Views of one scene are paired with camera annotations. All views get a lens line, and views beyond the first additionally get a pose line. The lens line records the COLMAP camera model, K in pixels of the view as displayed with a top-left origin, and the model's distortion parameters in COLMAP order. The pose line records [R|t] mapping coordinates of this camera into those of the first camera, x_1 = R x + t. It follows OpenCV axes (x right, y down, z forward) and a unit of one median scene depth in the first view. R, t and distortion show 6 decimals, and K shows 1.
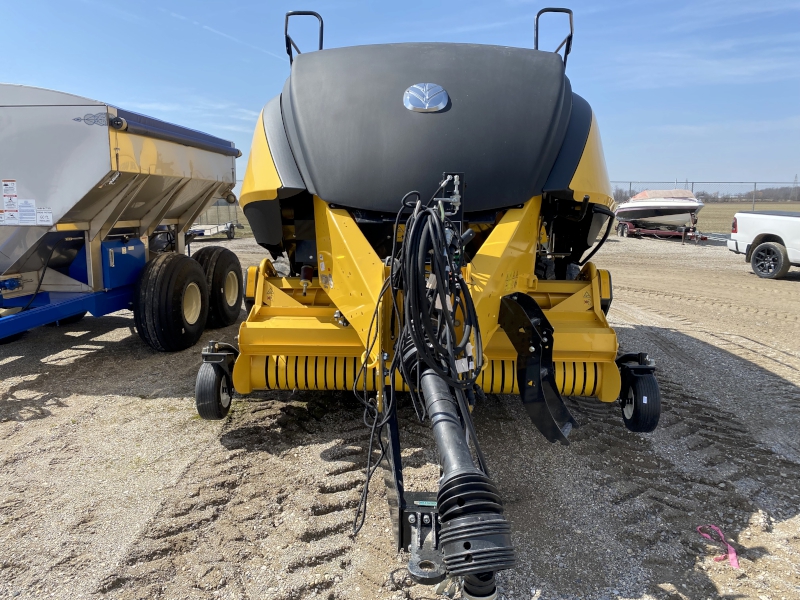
lens RADIAL K [[607.3, 0, 400.2], [0, 607.3, 297.2], [0, 0, 1]] dist [0.009487, -0.003565]
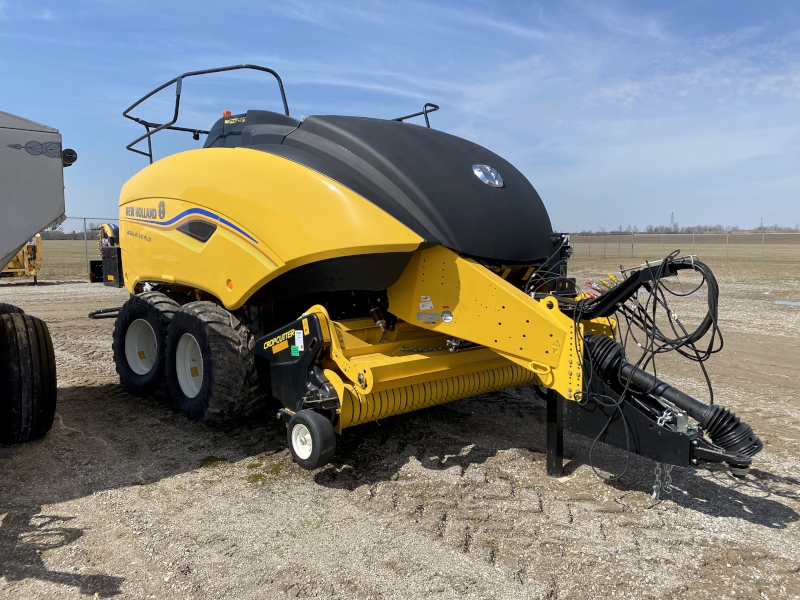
lens RADIAL K [[607.3, 0, 400.7], [0, 607.3, 301.8], [0, 0, 1]] dist [0.009487, -0.003565]
pose [[0.722747, -0.071901, 0.687362, -0.824787], [0.106336, 0.994300, -0.007803, -0.043358], [-0.682883, 0.078731, 0.726273, 0.158102]]
